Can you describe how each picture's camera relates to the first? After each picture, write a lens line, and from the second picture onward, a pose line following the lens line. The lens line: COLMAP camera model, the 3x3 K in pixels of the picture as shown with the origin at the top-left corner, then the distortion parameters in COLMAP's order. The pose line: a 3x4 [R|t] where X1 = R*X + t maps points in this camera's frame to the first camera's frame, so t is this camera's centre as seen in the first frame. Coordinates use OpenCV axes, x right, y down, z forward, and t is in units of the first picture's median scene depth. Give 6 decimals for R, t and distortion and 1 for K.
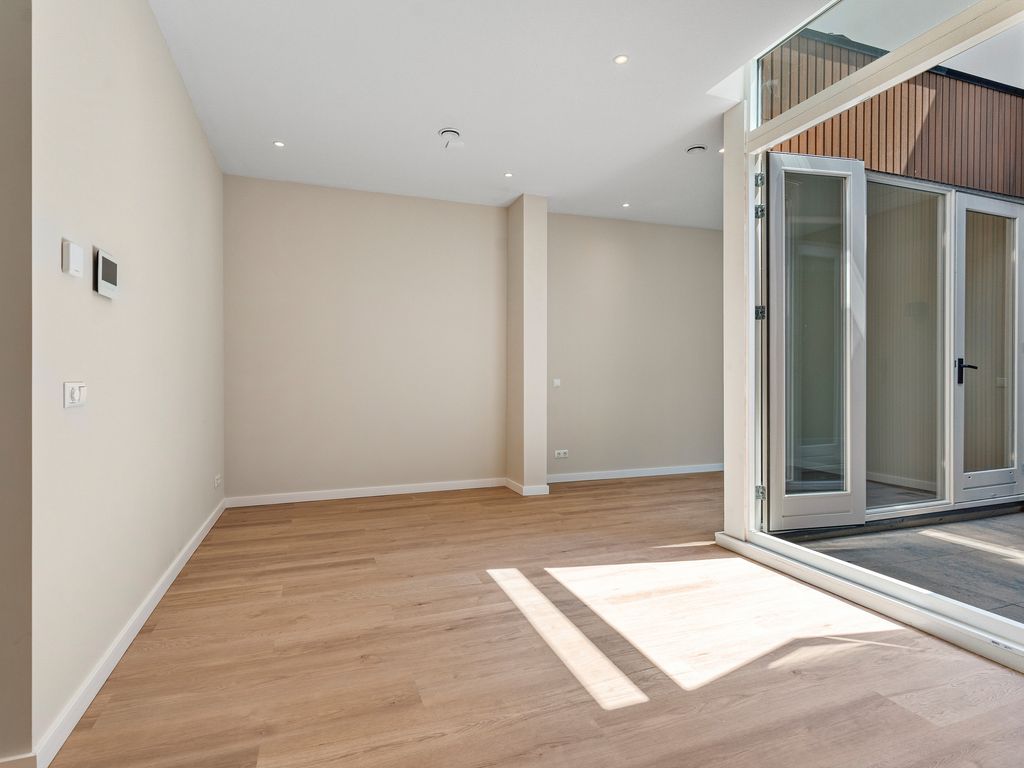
lens RADIAL K [[518.9, 0, 512.0], [0, 518.9, 384.0], [0, 0, 1]] dist [-0.001576, 0.000350]
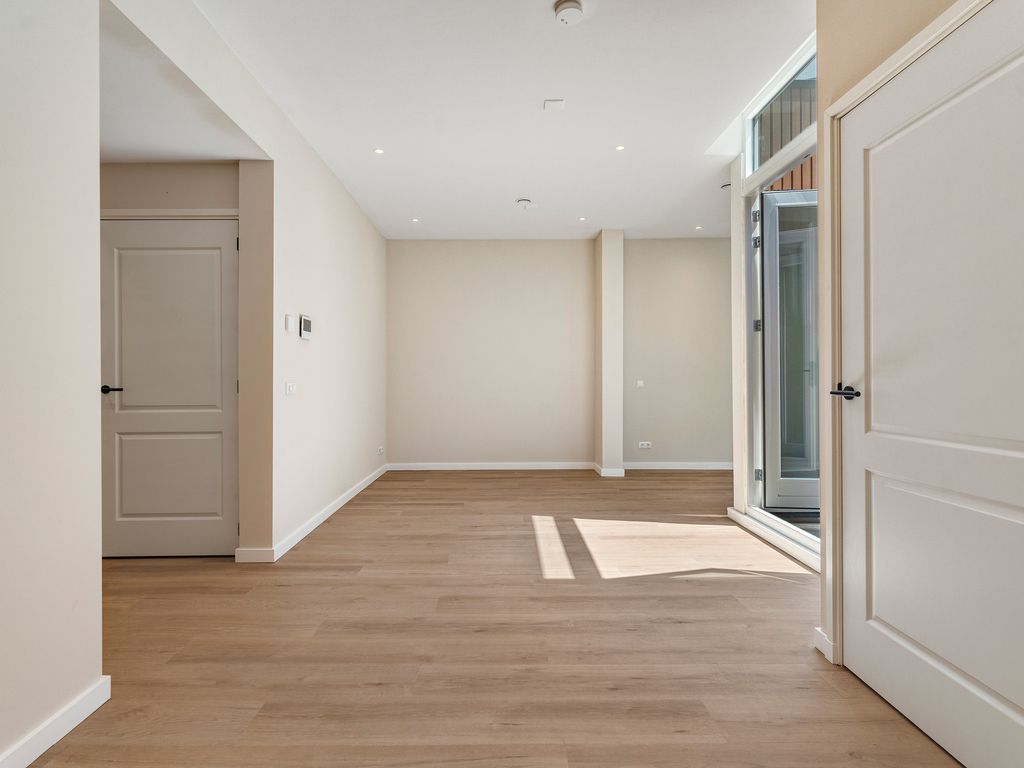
lens RADIAL K [[518.9, 0, 512.0], [0, 518.9, 384.0], [0, 0, 1]] dist [-0.001576, 0.000350]
pose [[0.943162, 0.000589, -0.332334, 0.381309], [-0.001639, 0.999995, -0.002878, 0.003258], [0.332330, 0.003259, 0.943157, -0.370379]]
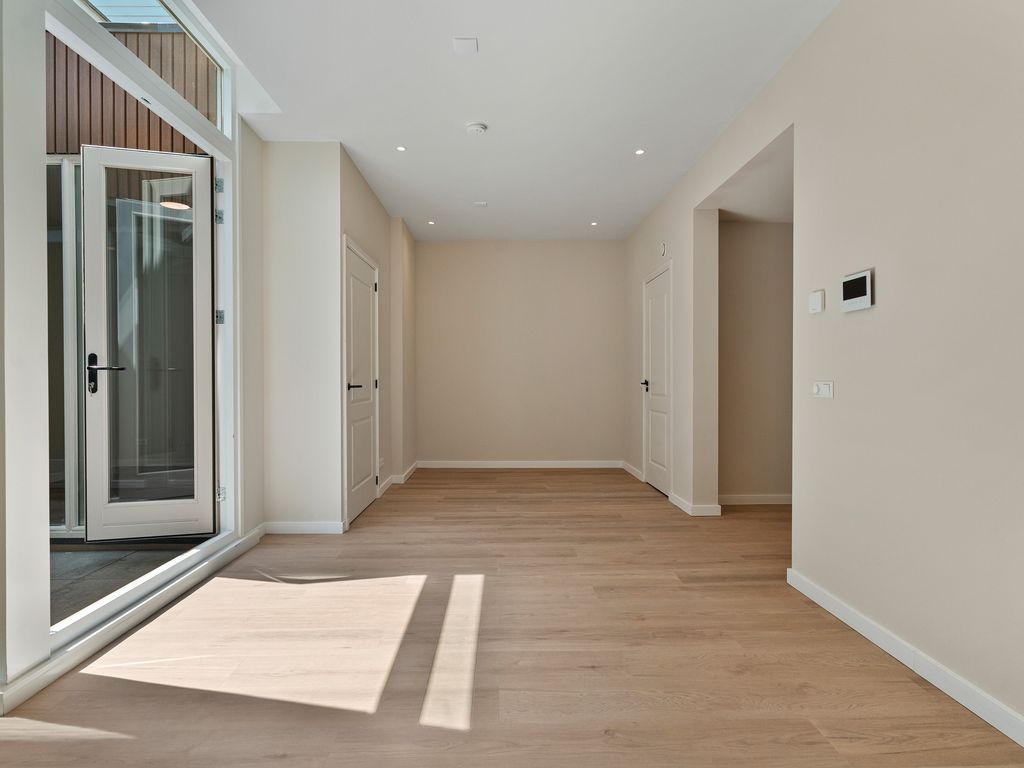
lens RADIAL K [[518.9, 0, 512.0], [0, 518.9, 384.0], [0, 0, 1]] dist [-0.001576, 0.000350]
pose [[-0.943692, 0.002570, 0.330814, -0.280986], [0.008952, 0.999802, 0.017770, -0.016220], [-0.330703, 0.019731, -0.943529, 1.545760]]
